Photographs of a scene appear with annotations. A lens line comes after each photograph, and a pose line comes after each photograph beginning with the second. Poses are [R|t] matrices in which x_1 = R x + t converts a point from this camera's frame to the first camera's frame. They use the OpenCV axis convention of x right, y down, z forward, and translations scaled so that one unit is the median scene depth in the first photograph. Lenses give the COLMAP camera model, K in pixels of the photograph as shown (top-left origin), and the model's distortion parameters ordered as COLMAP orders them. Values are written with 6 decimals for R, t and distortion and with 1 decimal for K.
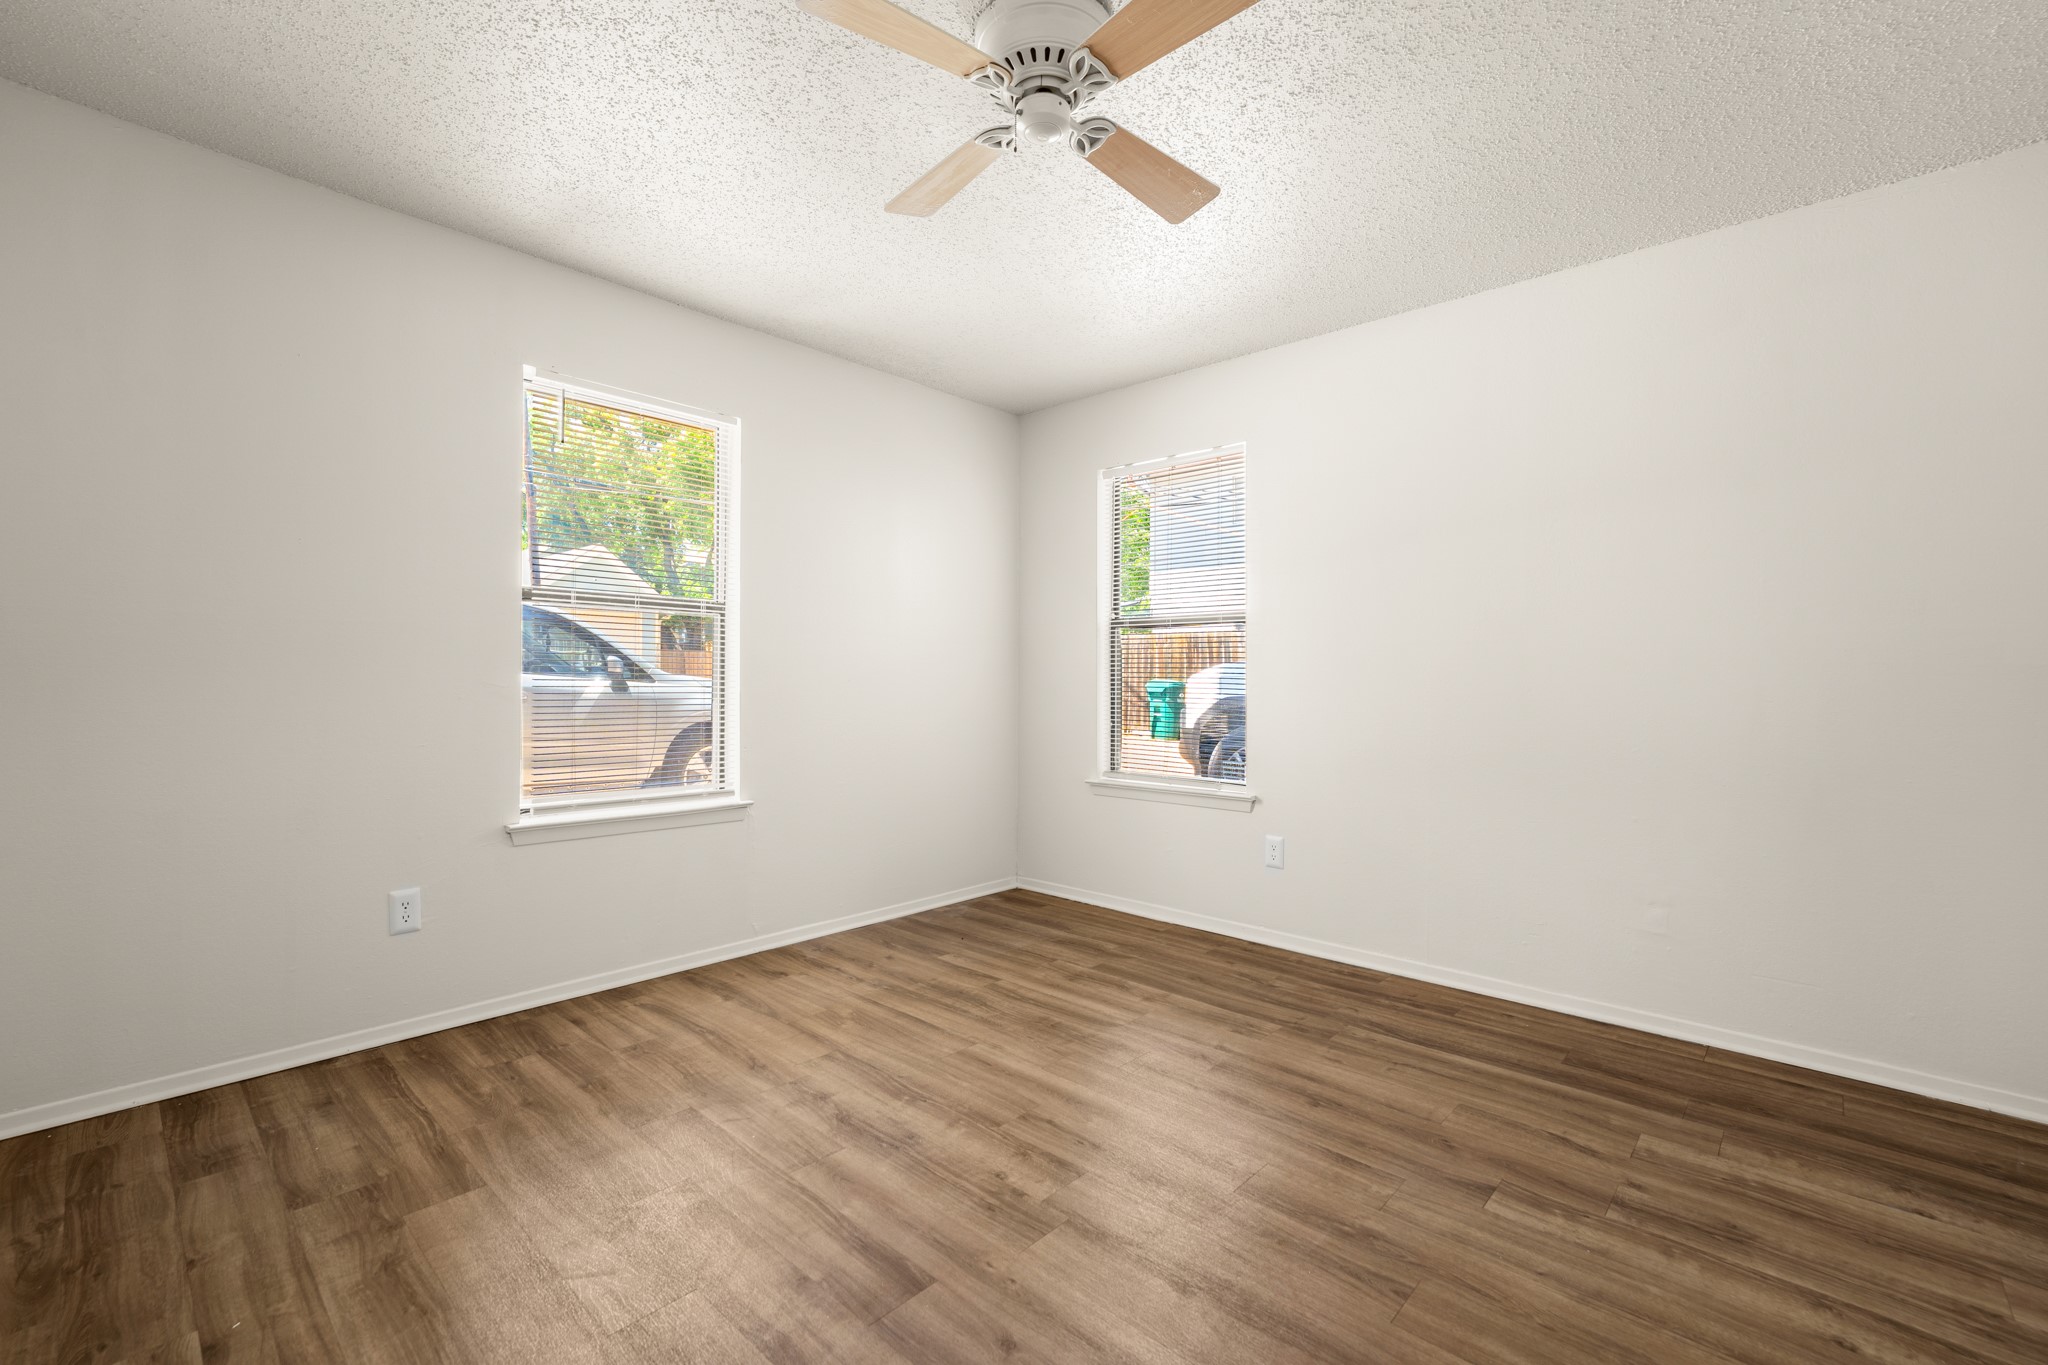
lens RADIAL K [[896.9, 0, 1007.5], [0, 896.9, 680.8], [0, 0, 1]] dist [-0.003674, -0.000151]
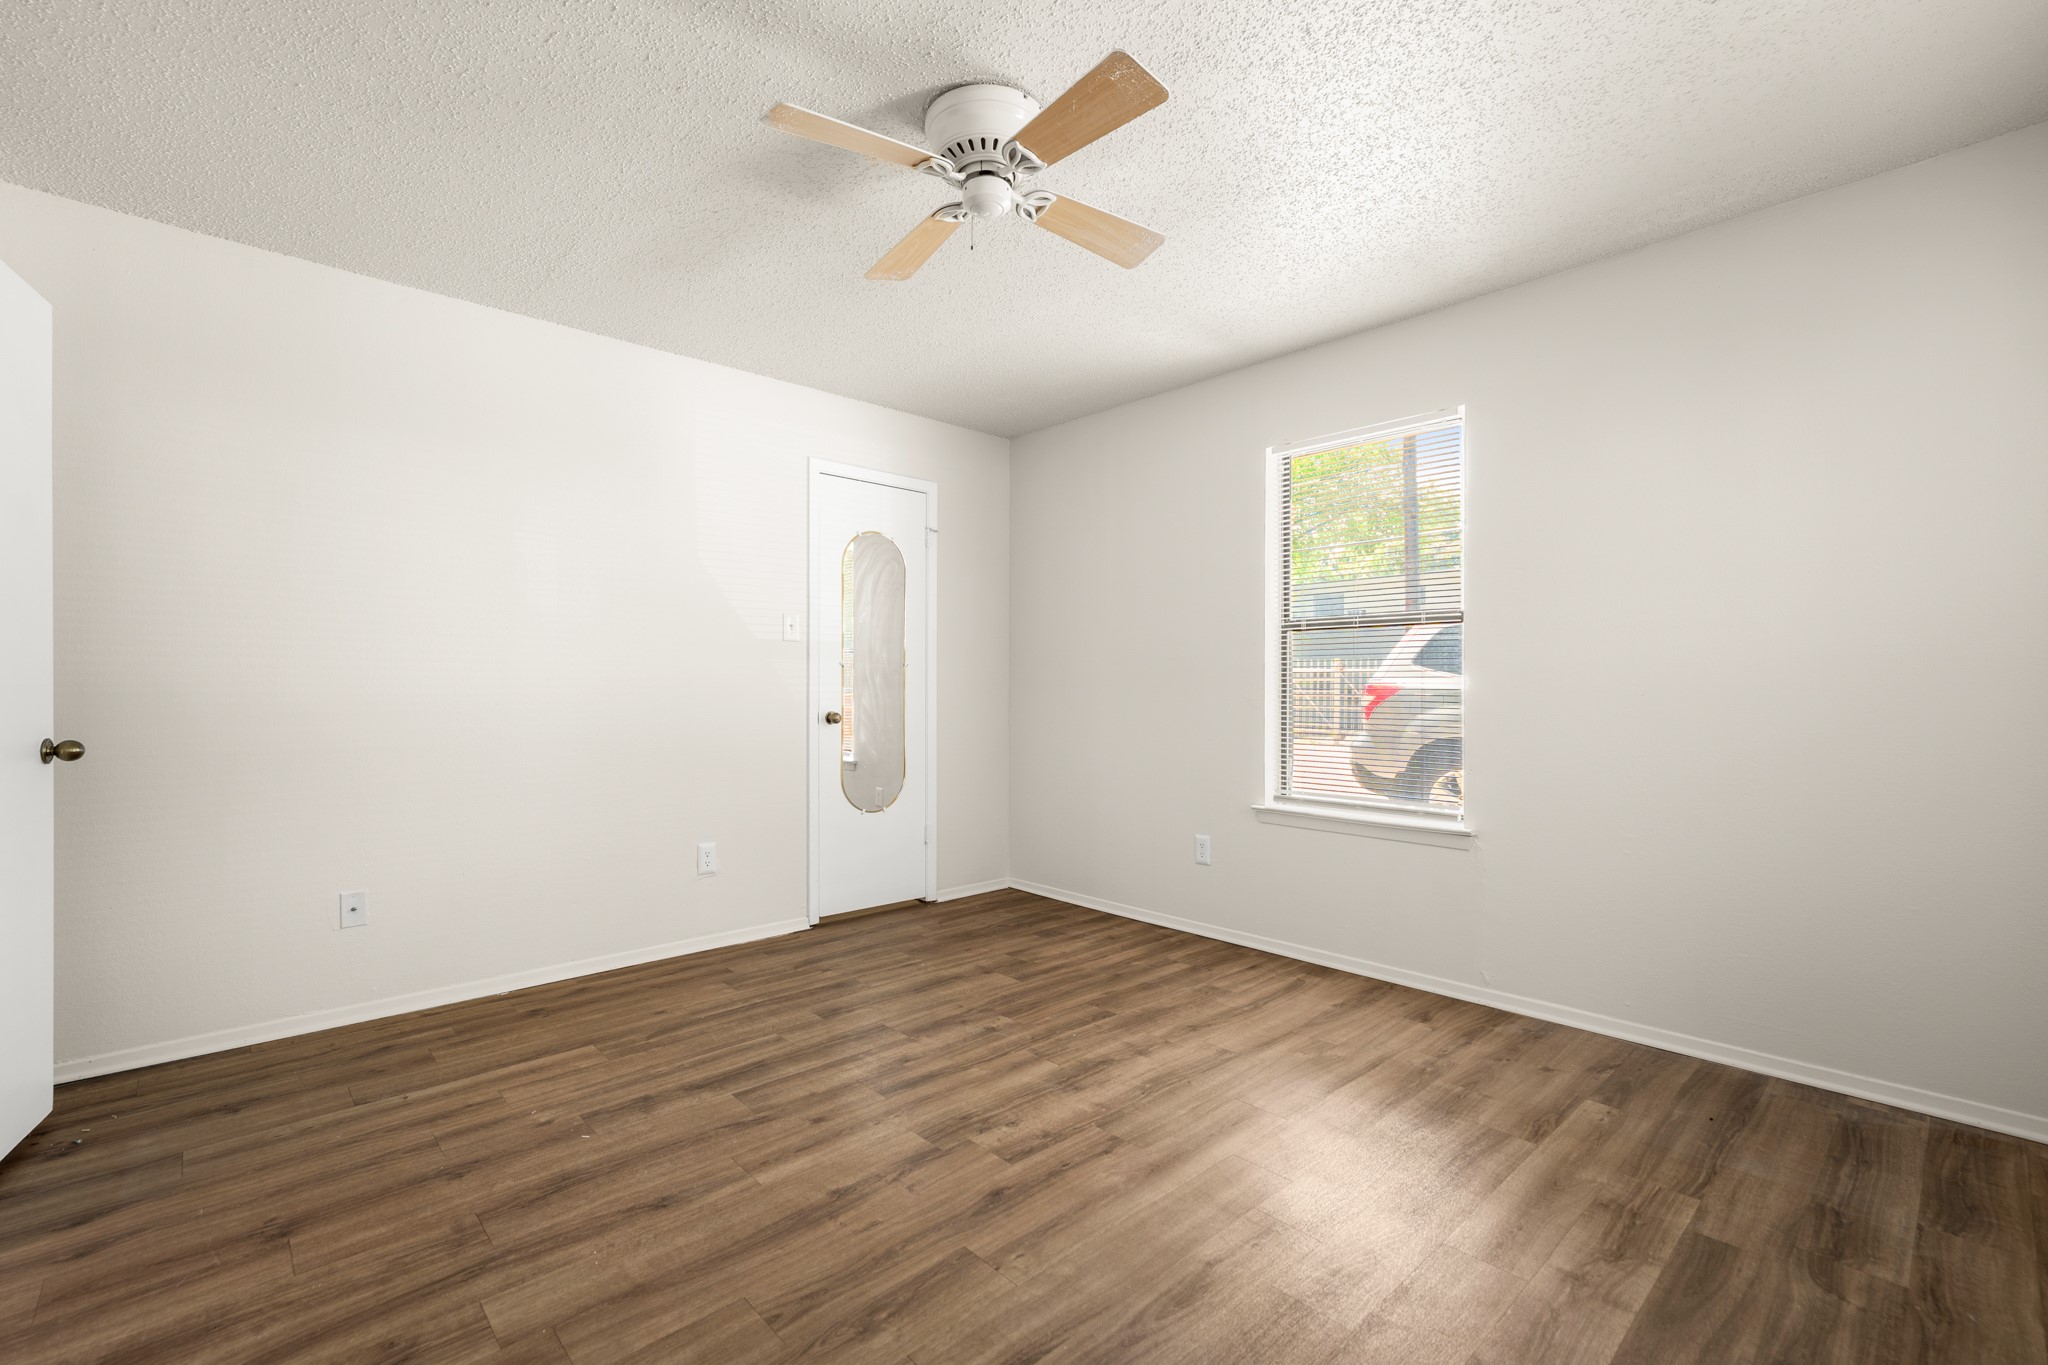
lens RADIAL K [[896.9, 0, 1009.4], [0, 896.9, 685.8], [0, 0, 1]] dist [-0.003674, -0.000151]
pose [[-0.086490, -0.008787, -0.996214, 0.821951], [-0.004930, 0.999953, -0.008392, -0.000722], [0.996241, 0.004186, -0.086529, 0.786252]]
